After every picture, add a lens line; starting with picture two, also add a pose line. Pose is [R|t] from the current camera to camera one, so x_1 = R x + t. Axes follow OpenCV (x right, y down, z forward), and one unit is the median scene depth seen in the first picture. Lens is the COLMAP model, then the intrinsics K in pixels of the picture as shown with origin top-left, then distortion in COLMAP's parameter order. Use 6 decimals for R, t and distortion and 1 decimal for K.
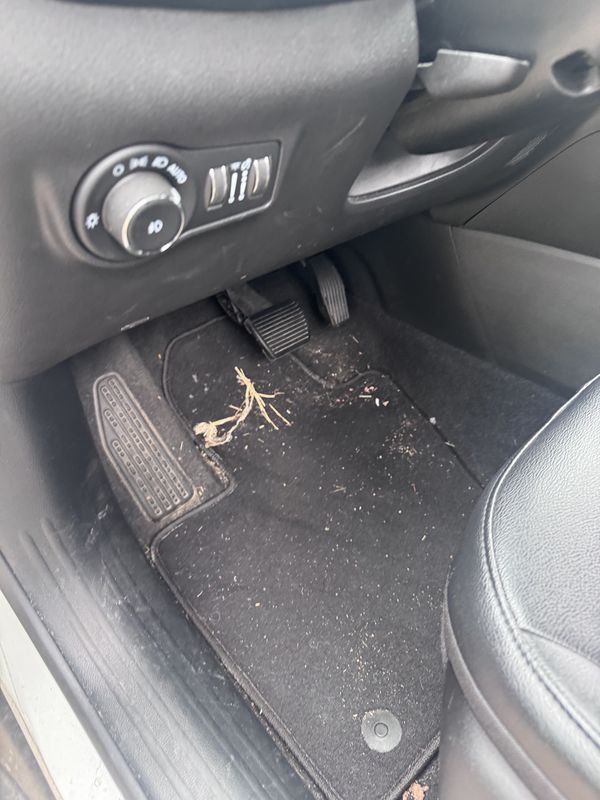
lens RADIAL K [[656.4, 0, 300.0], [0, 656.4, 400.0], [0, 0, 1]] dist [0.062753, -0.115684]
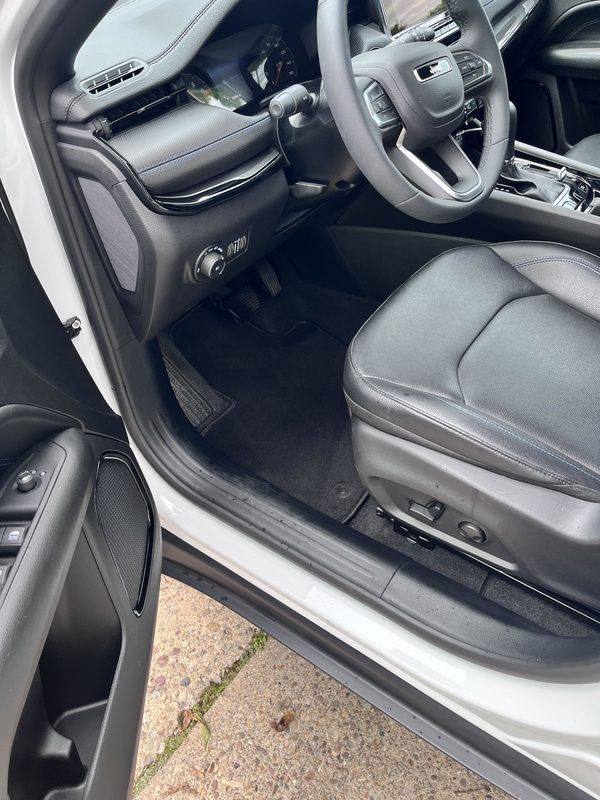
lens RADIAL K [[656.4, 0, 300.0], [0, 656.4, 400.0], [0, 0, 1]] dist [0.062753, -0.115684]
pose [[0.974931, -0.209409, 0.075222, -0.078933], [0.207044, 0.977591, 0.038059, 0.118322], [-0.081506, -0.021531, 0.996440, -0.827115]]
